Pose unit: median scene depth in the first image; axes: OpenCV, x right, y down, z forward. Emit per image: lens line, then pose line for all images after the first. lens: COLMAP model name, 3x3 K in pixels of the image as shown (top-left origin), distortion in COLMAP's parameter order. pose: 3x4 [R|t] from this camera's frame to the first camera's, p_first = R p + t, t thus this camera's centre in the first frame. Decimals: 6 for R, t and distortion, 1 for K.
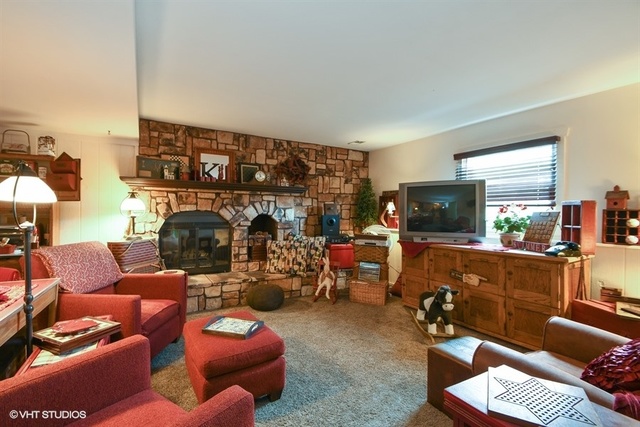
lens RADIAL K [[287.0, 0, 304.6], [0, 287.0, 215.0], [0, 0, 1]] dist [0.030545, -0.020709]
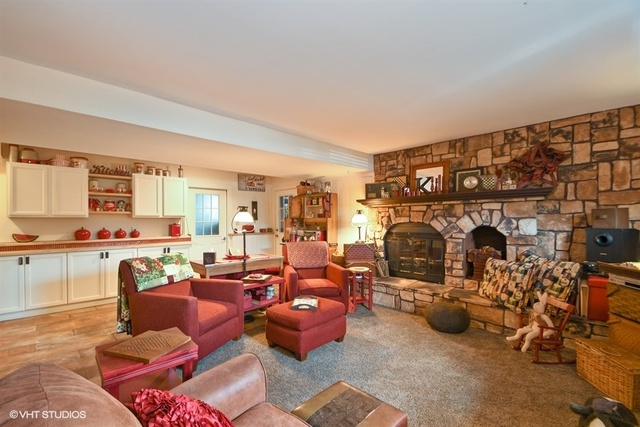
lens RADIAL K [[287.0, 0, 304.6], [0, 287.0, 215.0], [0, 0, 1]] dist [0.030545, -0.020709]
pose [[0.262245, -0.022509, -0.964739, 0.554900], [0.006282, 0.999747, -0.021618, -0.019691], [0.964981, -0.000392, 0.262320, 0.278910]]
